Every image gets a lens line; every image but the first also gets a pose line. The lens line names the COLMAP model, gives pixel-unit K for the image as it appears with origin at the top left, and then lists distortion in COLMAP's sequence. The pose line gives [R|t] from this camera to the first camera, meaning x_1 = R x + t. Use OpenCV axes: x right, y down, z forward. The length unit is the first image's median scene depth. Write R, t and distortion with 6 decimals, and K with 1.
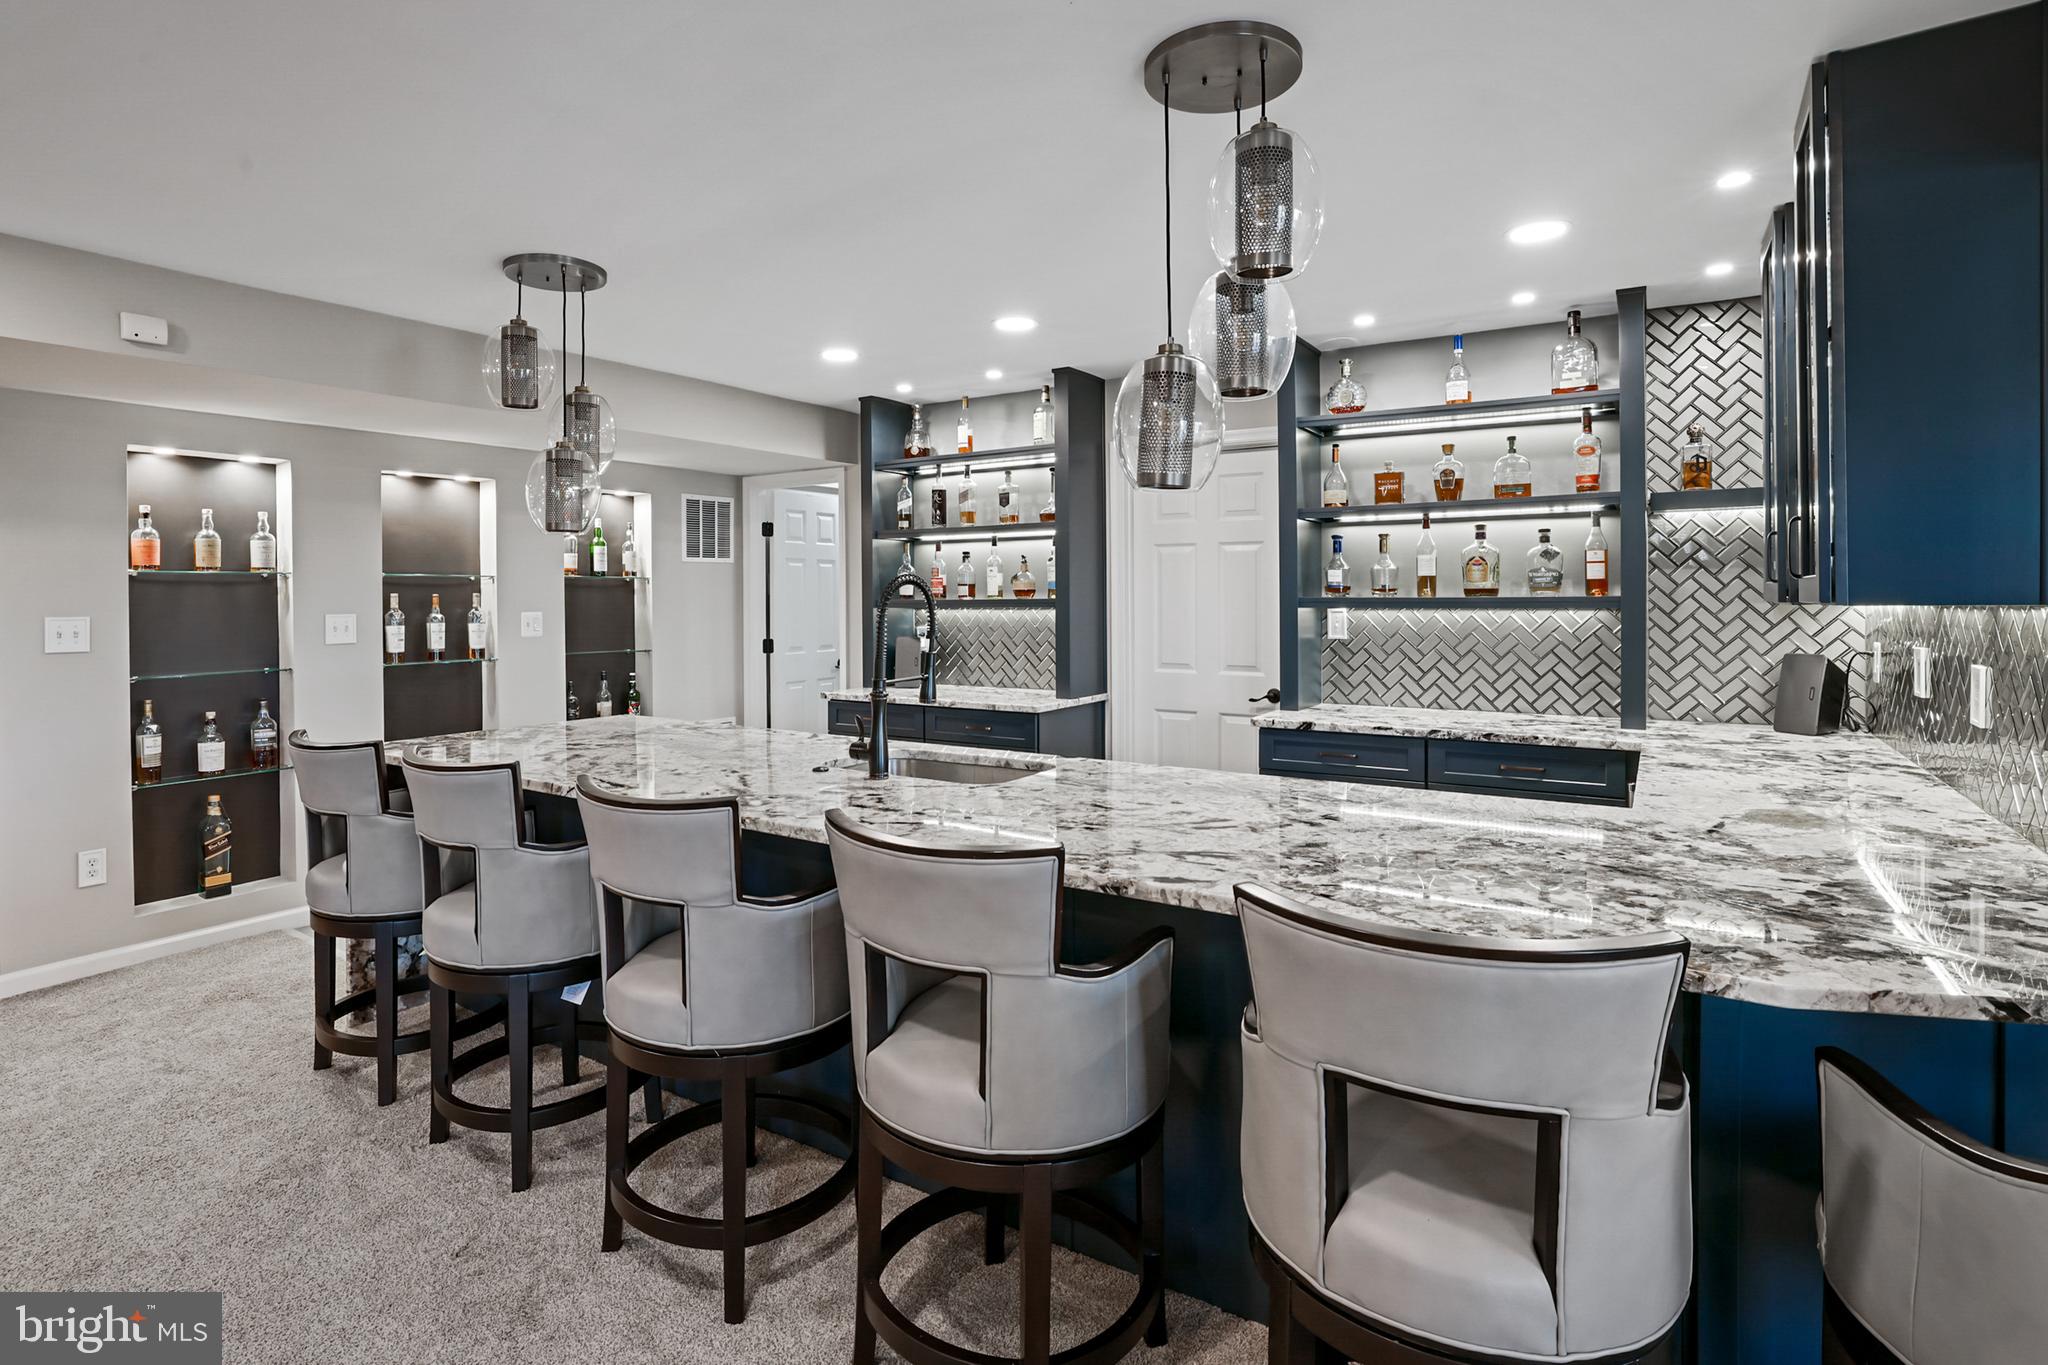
lens RADIAL K [[984.9, 0, 1051.0], [0, 984.9, 588.7], [0, 0, 1]] dist [-0.018754, 0.000515]
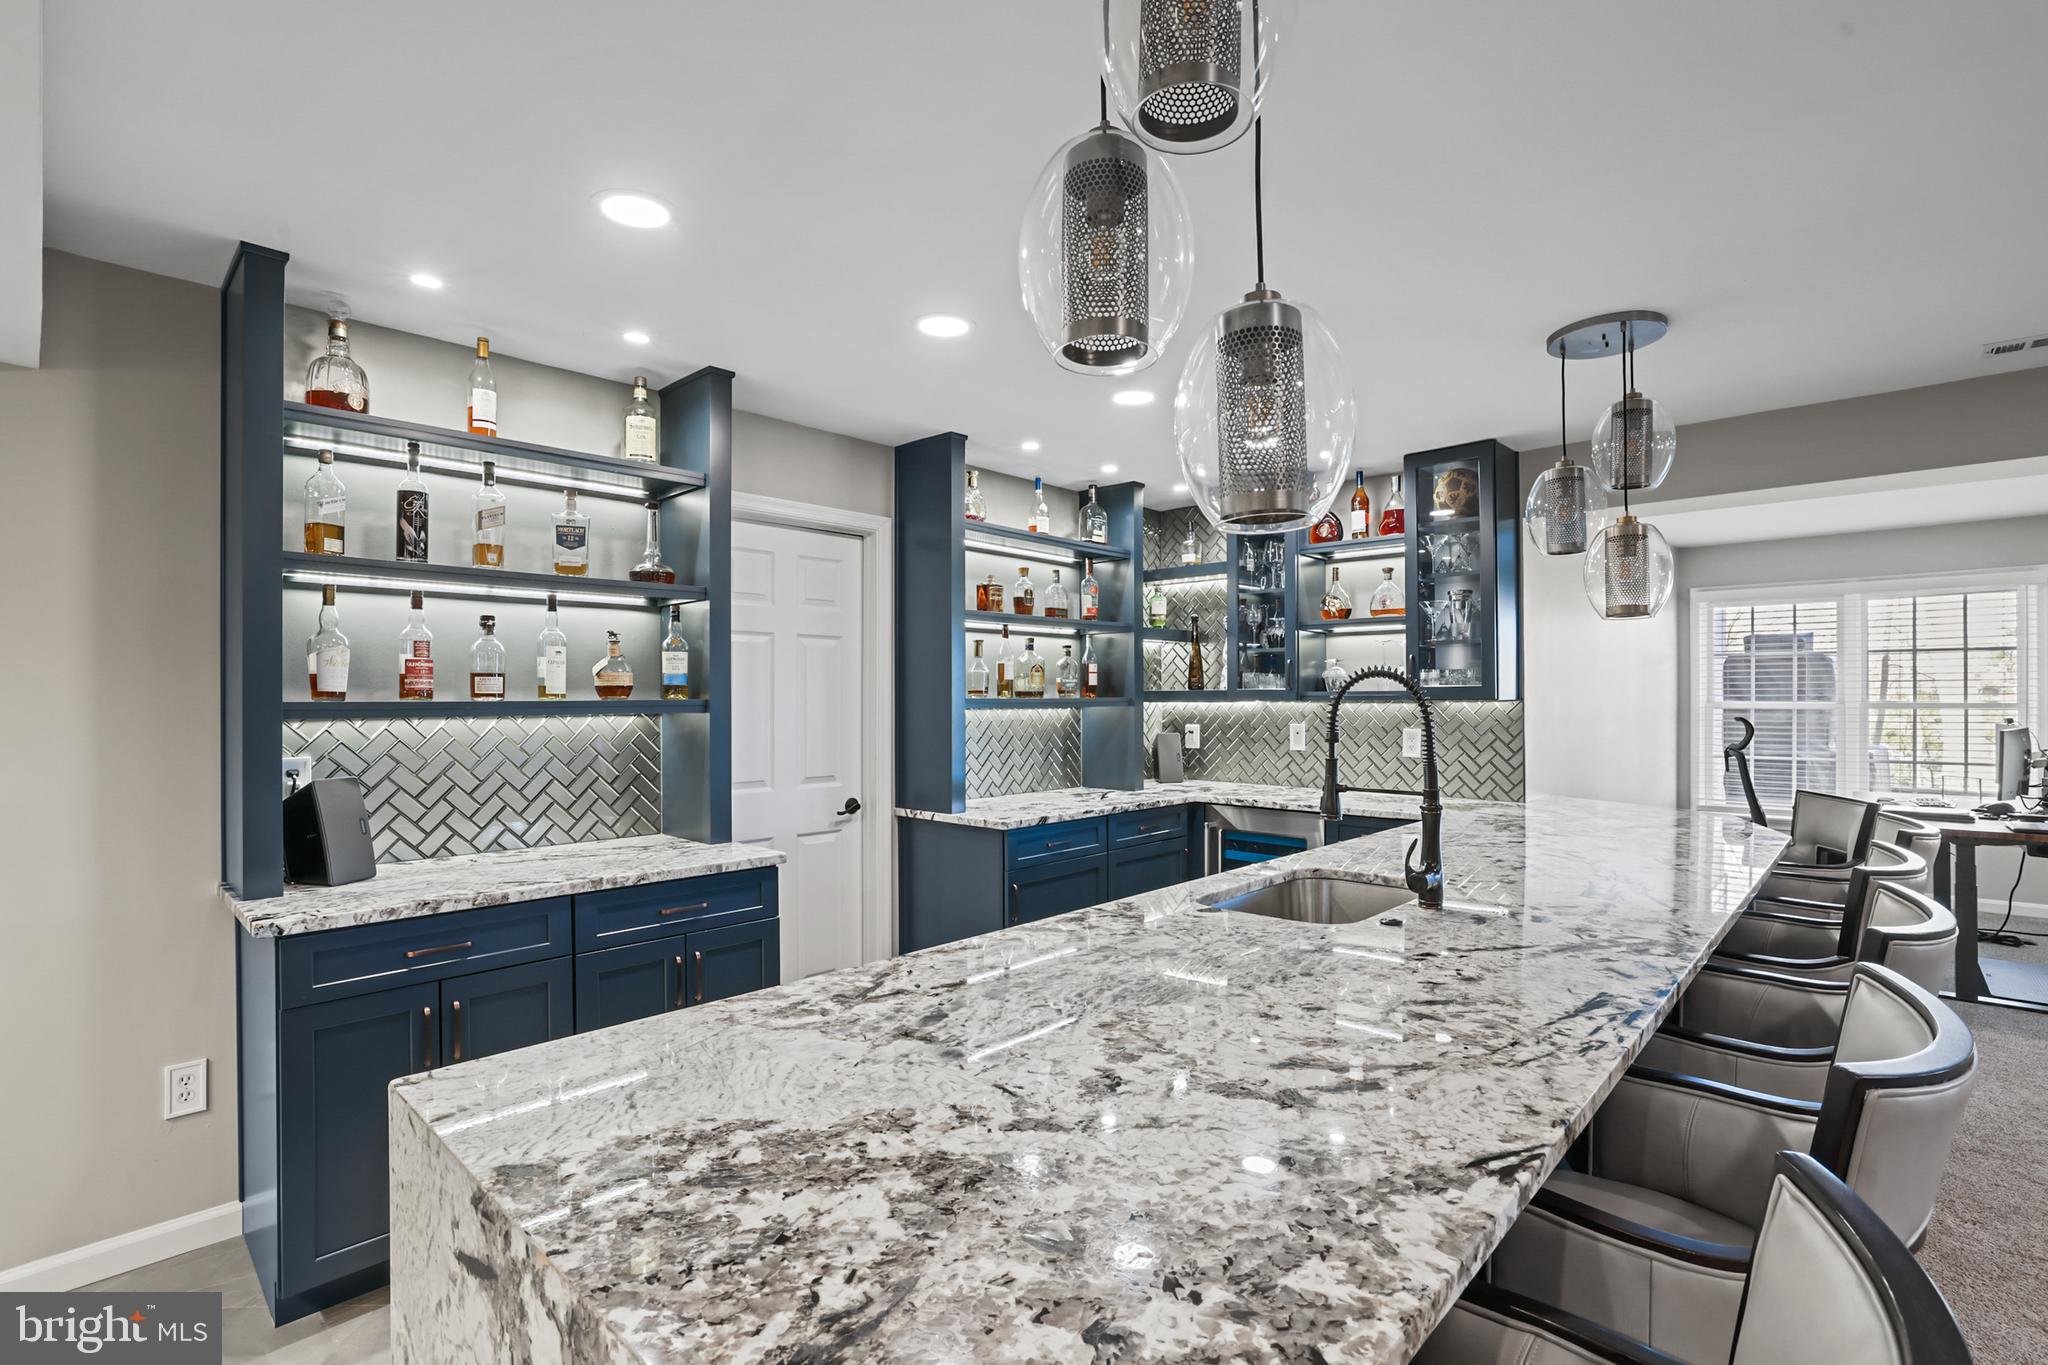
lens RADIAL K [[946.8, 0, 1024.0], [0, 946.8, 682.5], [0, 0, 1]] dist [-0.041910, 0.000107]
pose [[0.213451, 0.020861, 0.976731, -0.618289], [-0.004394, 0.999782, -0.020393, 0.011334], [-0.976944, 0.000061, 0.213496, 0.677844]]
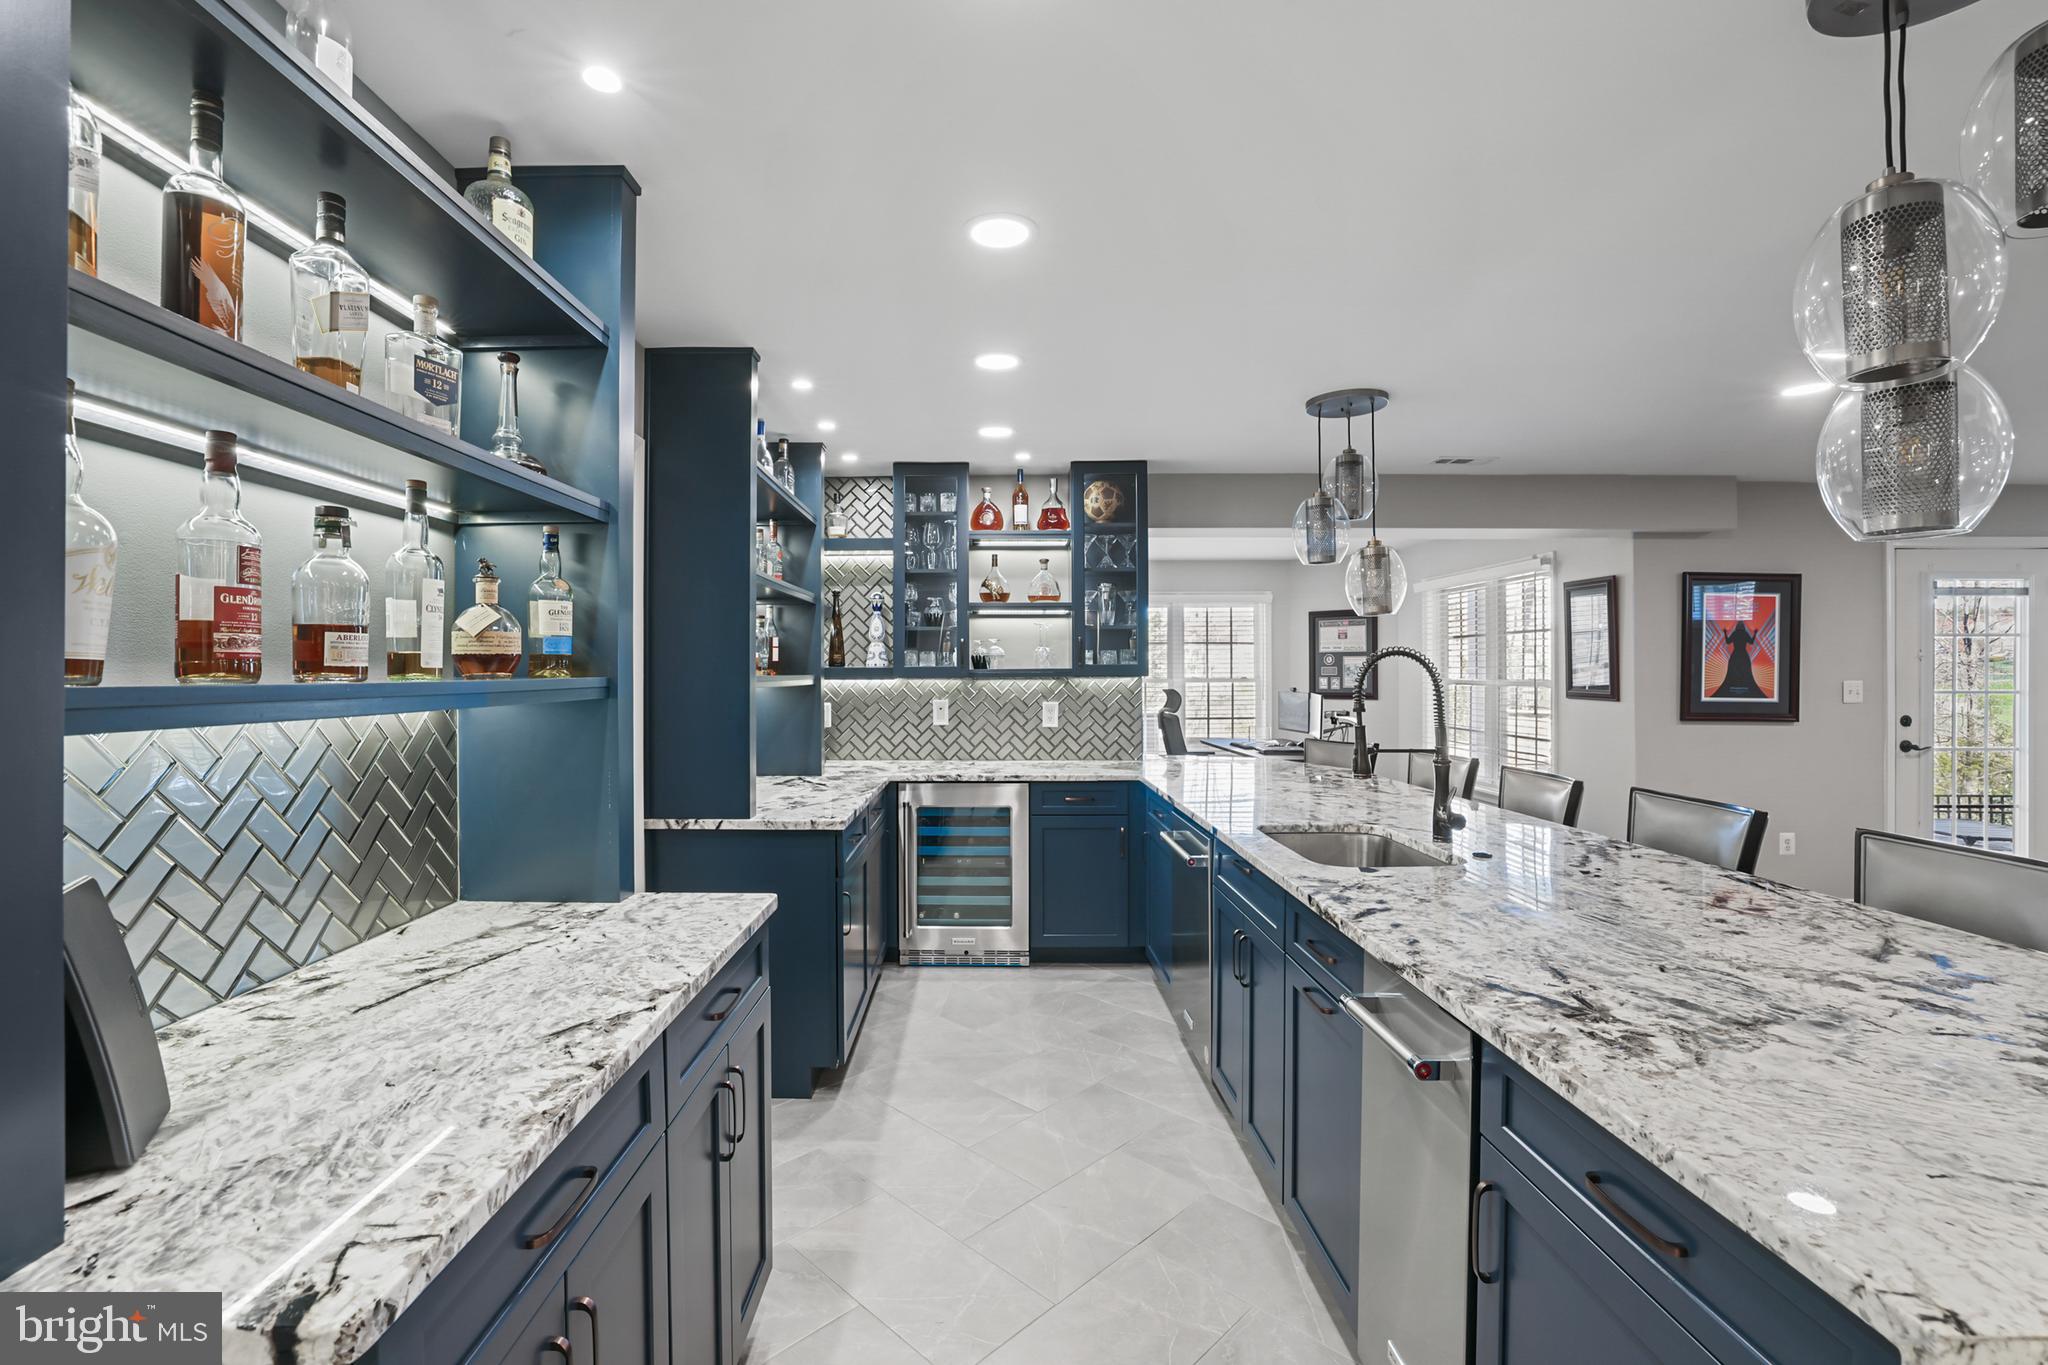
lens RADIAL K [[895.8, 0, 997.9], [0, 895.8, 647.4], [0, 0, 1]] dist [-0.048027, 0.017583]
pose [[-0.511173, 0.032692, 0.858856, -0.448400], [0.001761, 0.999314, -0.036990, 0.012295], [-0.859476, -0.017396, -0.510880, 1.105605]]
